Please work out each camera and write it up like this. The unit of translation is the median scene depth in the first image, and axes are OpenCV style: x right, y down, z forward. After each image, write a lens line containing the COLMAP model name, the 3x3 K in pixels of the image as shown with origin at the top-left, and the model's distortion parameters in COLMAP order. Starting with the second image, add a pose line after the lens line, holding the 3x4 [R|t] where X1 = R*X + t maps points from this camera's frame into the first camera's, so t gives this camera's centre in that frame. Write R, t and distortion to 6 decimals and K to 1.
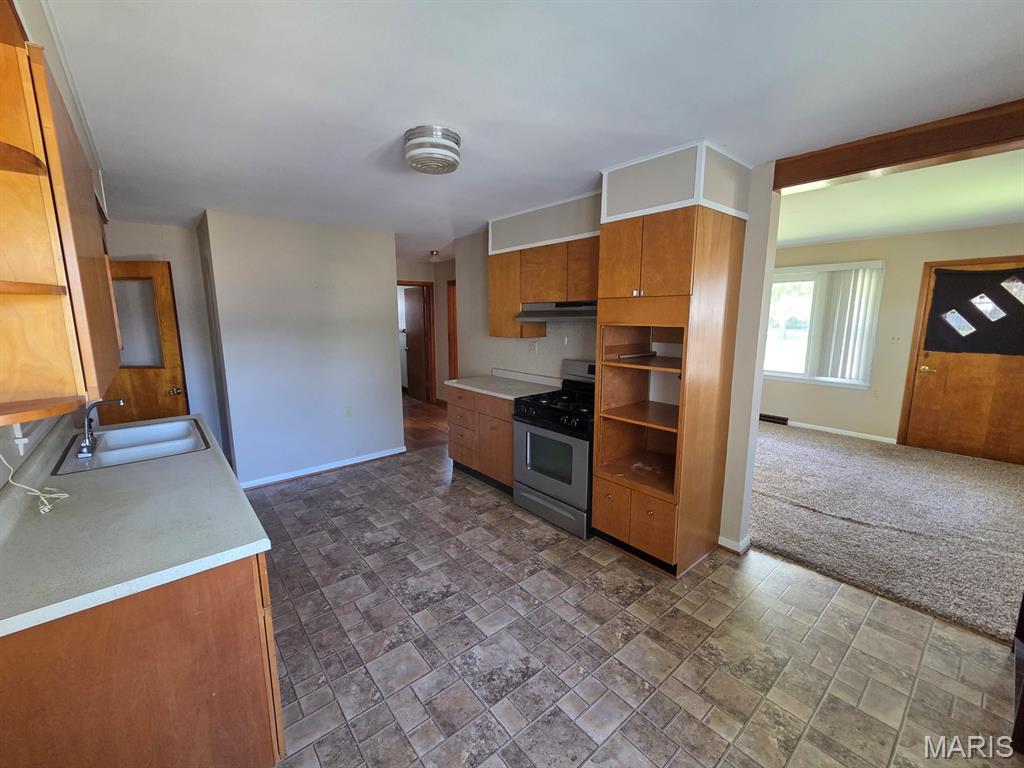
lens RADIAL K [[418.4, 0, 505.6], [0, 418.4, 384.0], [0, 0, 1]] dist [0.002551, -0.000092]
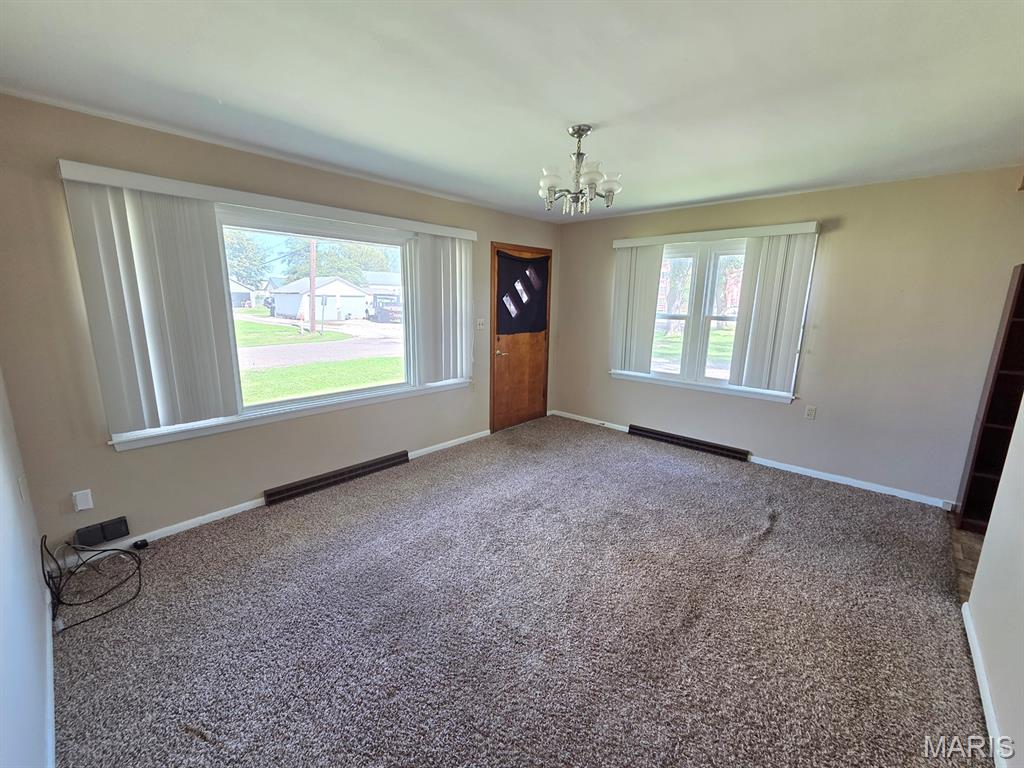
lens RADIAL K [[419.2, 0, 506.5], [0, 419.2, 384.7], [0, 0, 1]] dist [0.002807, -0.000098]
pose [[-0.122544, -0.200941, 0.971908, 0.023505], [0.152181, 0.963904, 0.218473, -0.182557], [-0.980726, 0.174679, -0.087542, 1.112719]]
